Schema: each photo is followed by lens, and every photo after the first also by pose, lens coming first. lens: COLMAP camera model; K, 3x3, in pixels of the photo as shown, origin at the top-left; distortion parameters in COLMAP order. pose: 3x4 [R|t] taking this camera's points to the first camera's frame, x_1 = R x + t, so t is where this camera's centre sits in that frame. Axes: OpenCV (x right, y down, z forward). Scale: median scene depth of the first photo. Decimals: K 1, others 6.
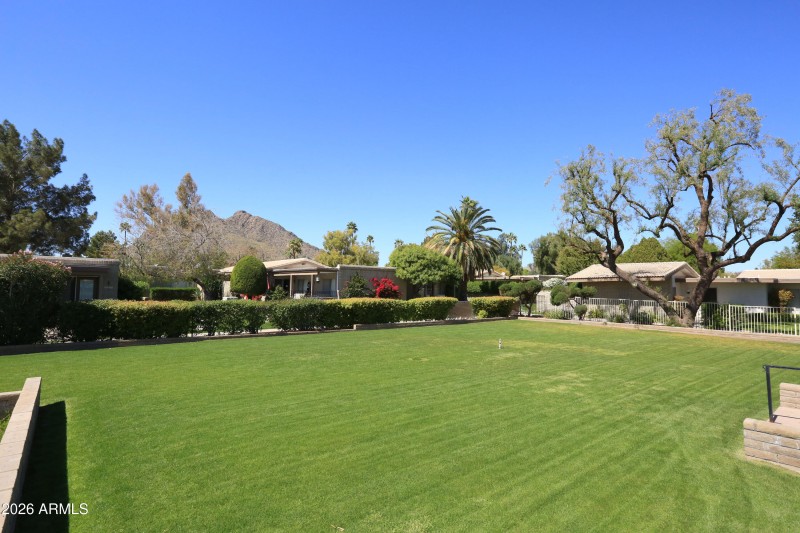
lens RADIAL K [[431.1, 0, 400.0], [0, 431.1, 266.5], [0, 0, 1]] dist [-0.000953, 0.000069]
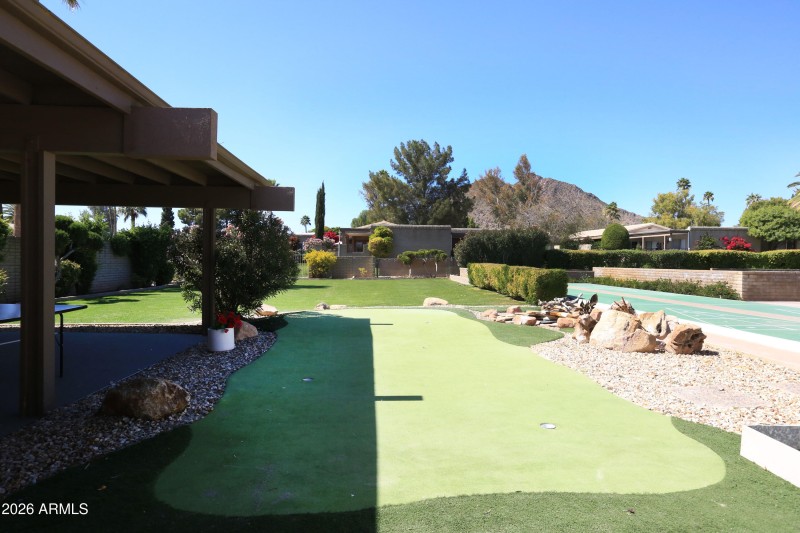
lens RADIAL K [[518.3, 0, 401.3], [0, 518.3, 255.1], [0, 0, 1]] dist [0.000245, 0.056729]
pose [[0.827071, -0.015421, -0.561886, 0.008959], [0.034899, 0.999104, 0.023950, 0.010893], [0.561013, -0.039417, 0.826868, -0.598194]]
